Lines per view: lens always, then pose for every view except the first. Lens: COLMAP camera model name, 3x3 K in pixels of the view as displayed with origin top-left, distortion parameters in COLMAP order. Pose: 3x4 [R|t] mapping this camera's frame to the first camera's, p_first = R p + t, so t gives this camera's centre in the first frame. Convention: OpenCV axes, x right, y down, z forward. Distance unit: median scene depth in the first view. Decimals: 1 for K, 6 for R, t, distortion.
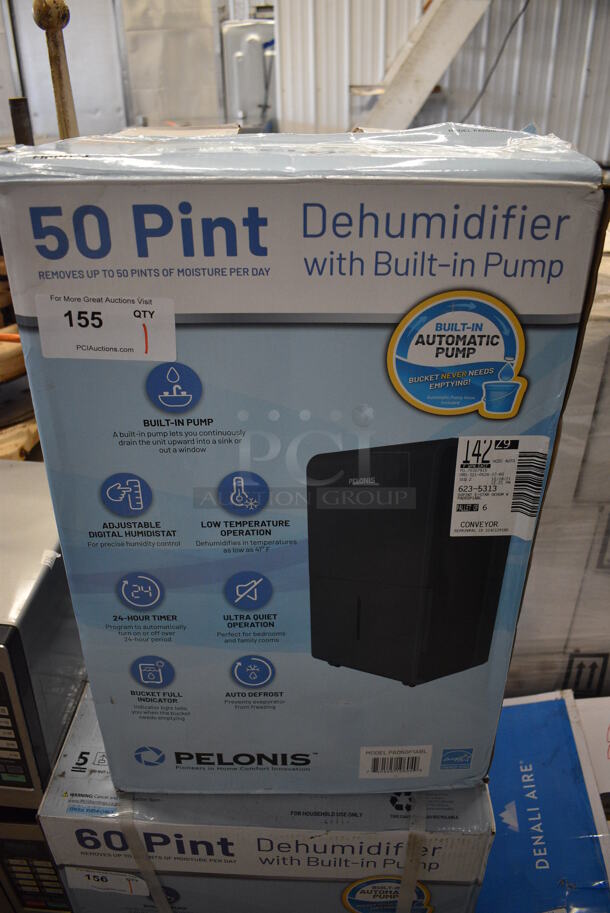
lens RADIAL K [[703.5, 0, 307.6], [0, 703.5, 456.5], [0, 0, 1]] dist [-0.105583, 0.014953]
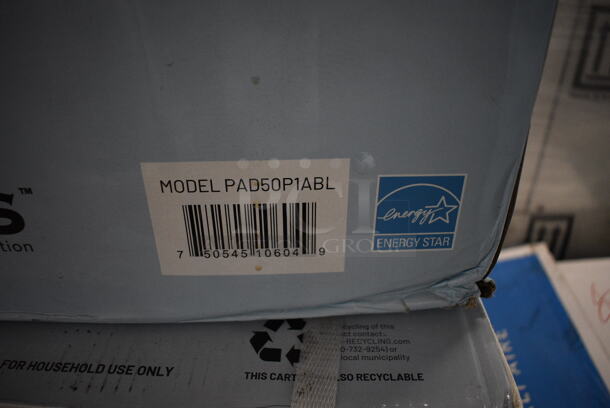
lens RADIAL K [[470.0, 0, 302.9], [0, 470.0, 203.7], [0, 0, 1]] dist [-0.105583, 0.014953]
pose [[0.999737, -0.008399, 0.021342, 0.148344], [0.007567, 0.999219, 0.038780, 0.419205], [-0.021651, -0.038609, 0.999020, 0.741244]]
